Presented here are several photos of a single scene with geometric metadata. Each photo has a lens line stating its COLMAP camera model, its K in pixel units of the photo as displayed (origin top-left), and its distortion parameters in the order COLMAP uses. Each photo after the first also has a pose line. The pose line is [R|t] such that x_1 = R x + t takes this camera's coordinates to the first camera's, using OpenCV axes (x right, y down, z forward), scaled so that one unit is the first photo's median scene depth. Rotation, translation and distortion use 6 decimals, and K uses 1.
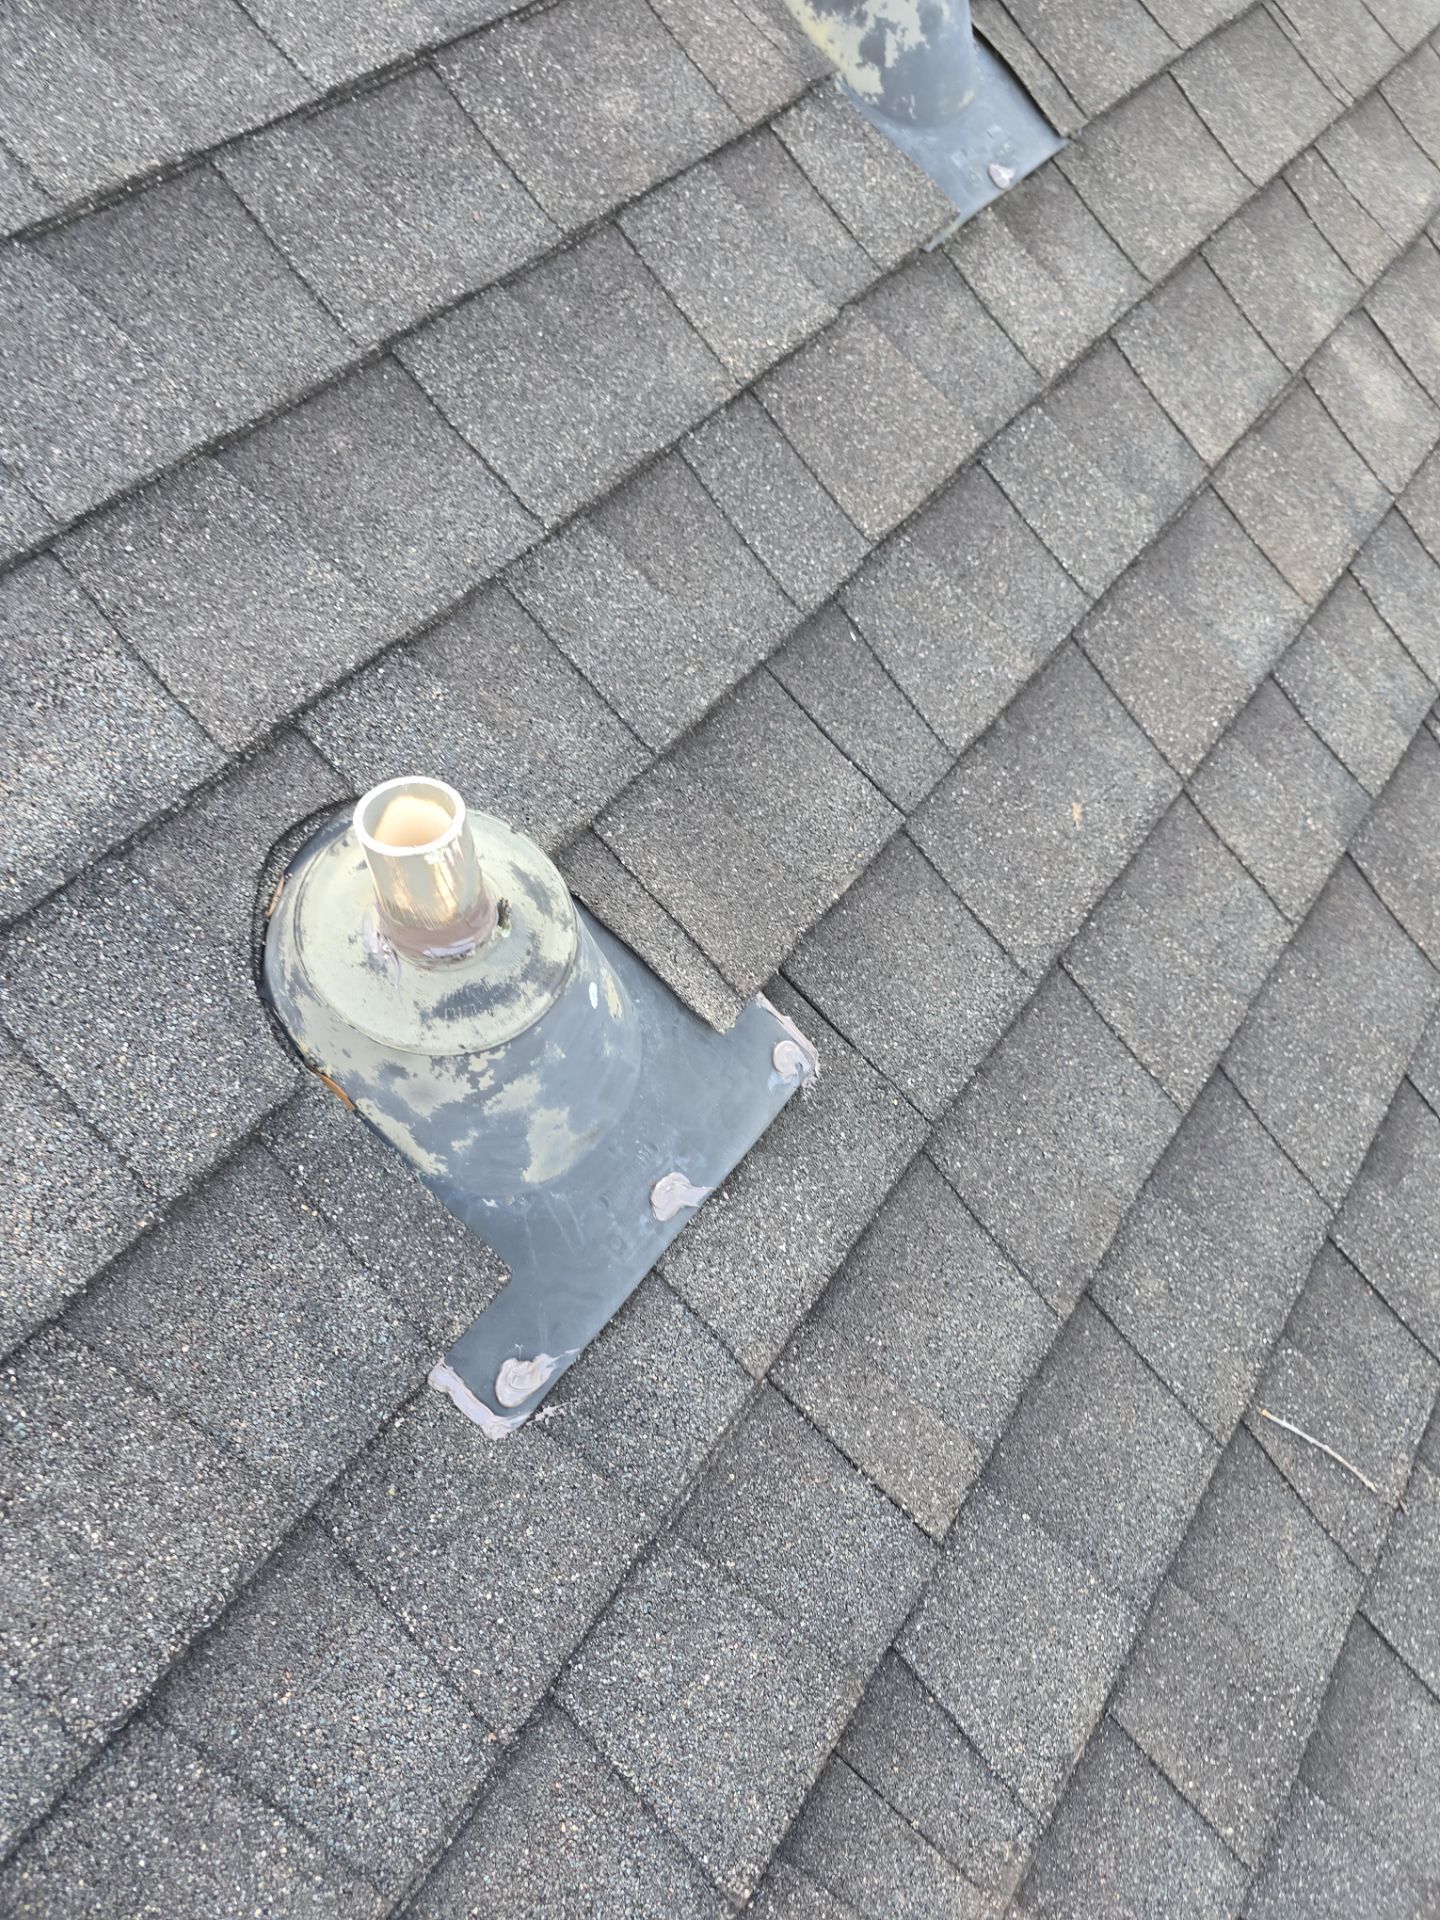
lens RADIAL K [[1297.0, 0, 720.0], [0, 1297.0, 960.0], [0, 0, 1]] dist [0.042812, -0.044201]
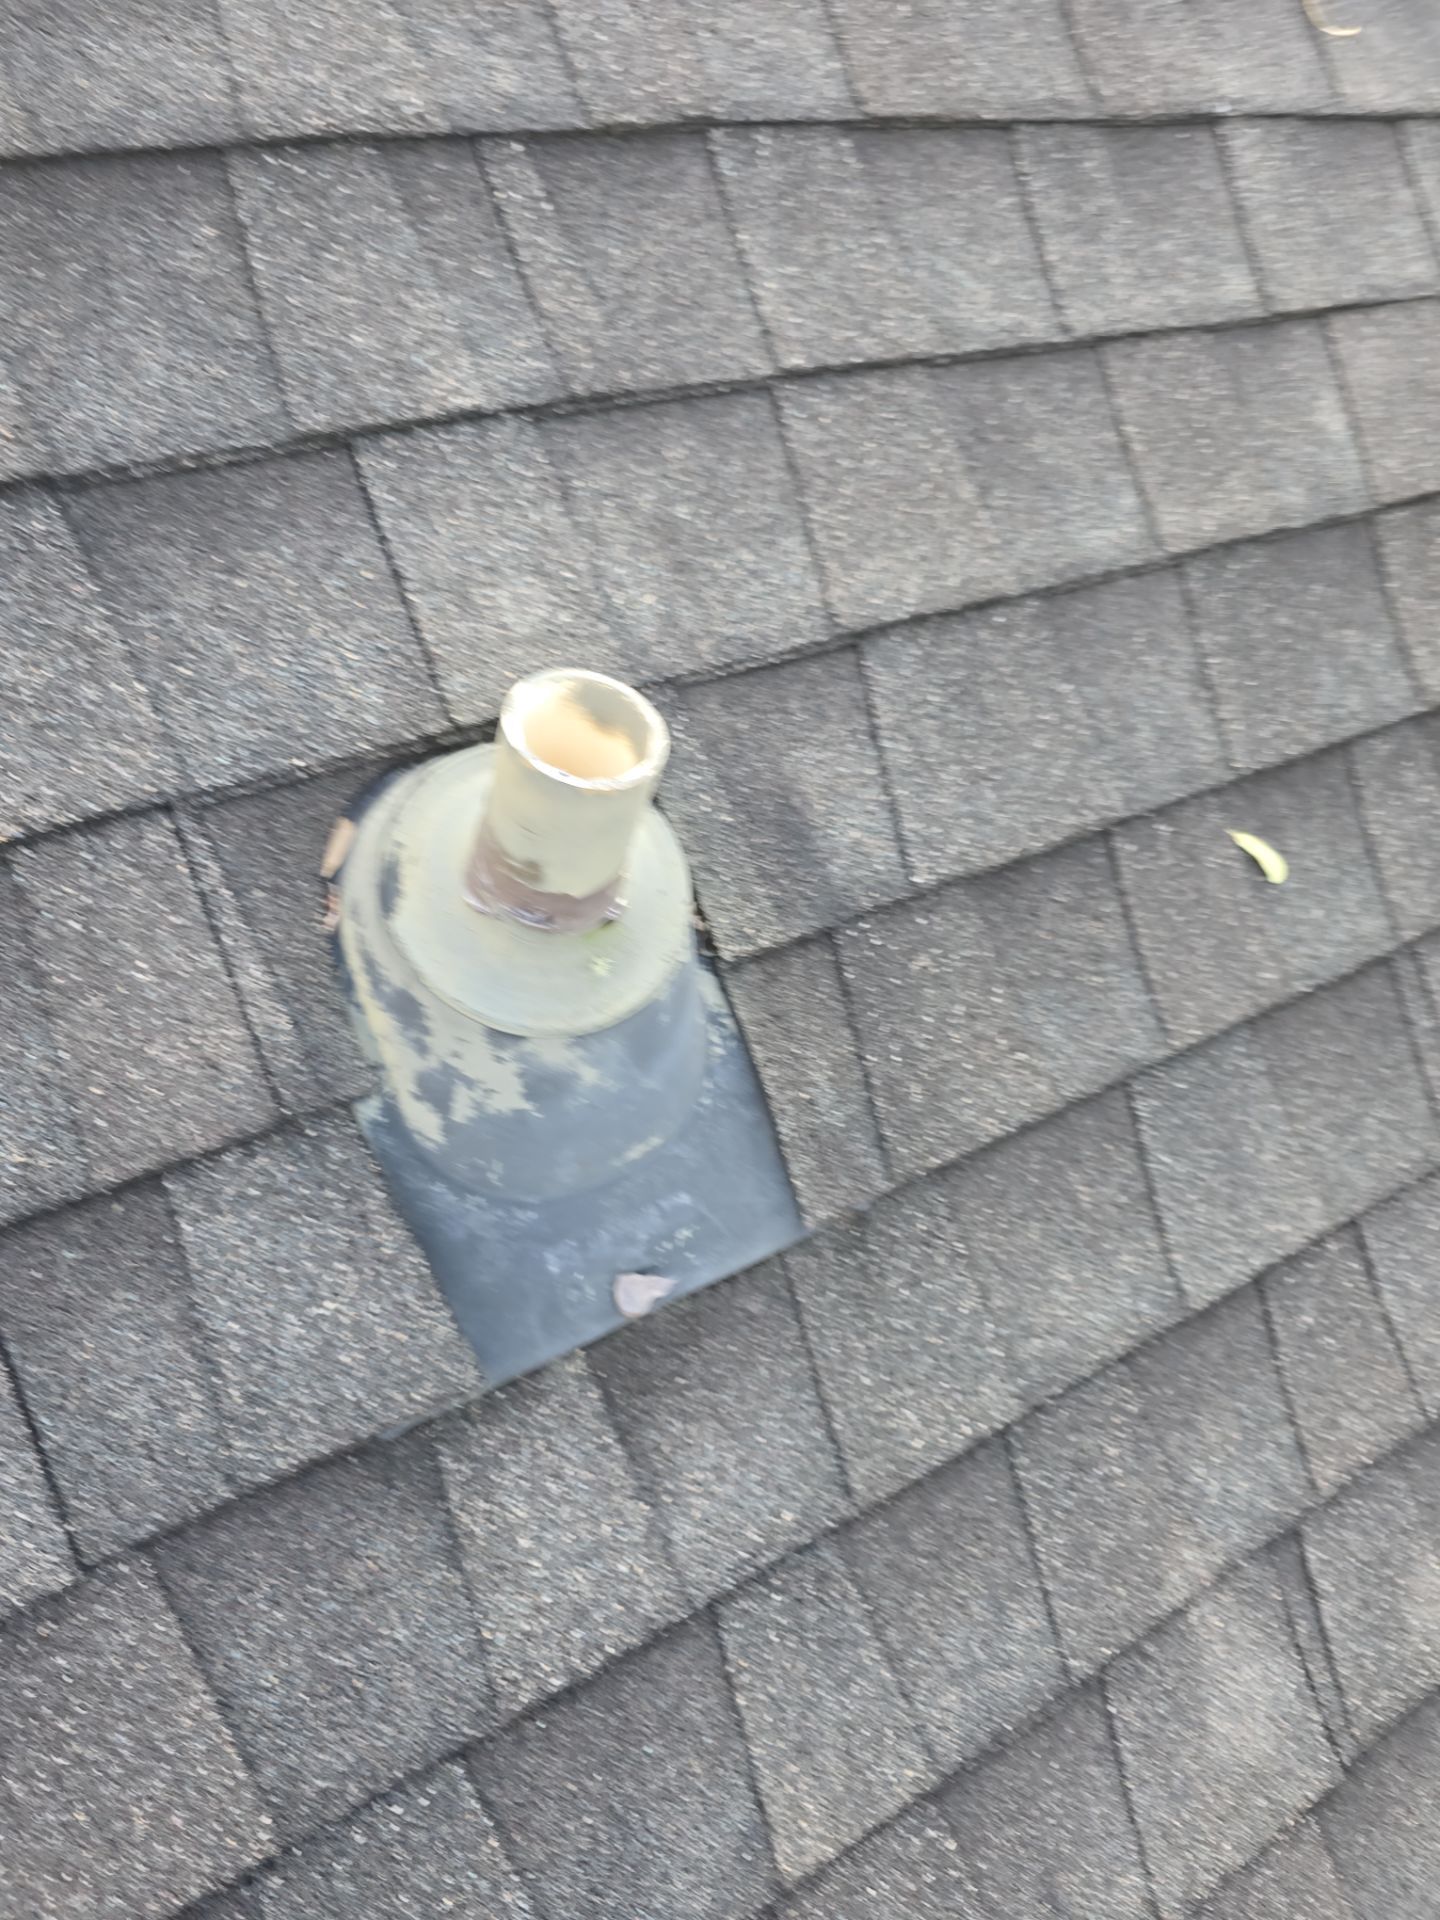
lens RADIAL K [[1297.0, 0, 720.0], [0, 1297.0, 960.0], [0, 0, 1]] dist [0.042812, -0.044201]
pose [[0.897139, 0.423625, -0.125234, 0.251265], [-0.426598, 0.904435, 0.003383, -0.733088], [0.114699, 0.050390, 0.992122, 0.413024]]
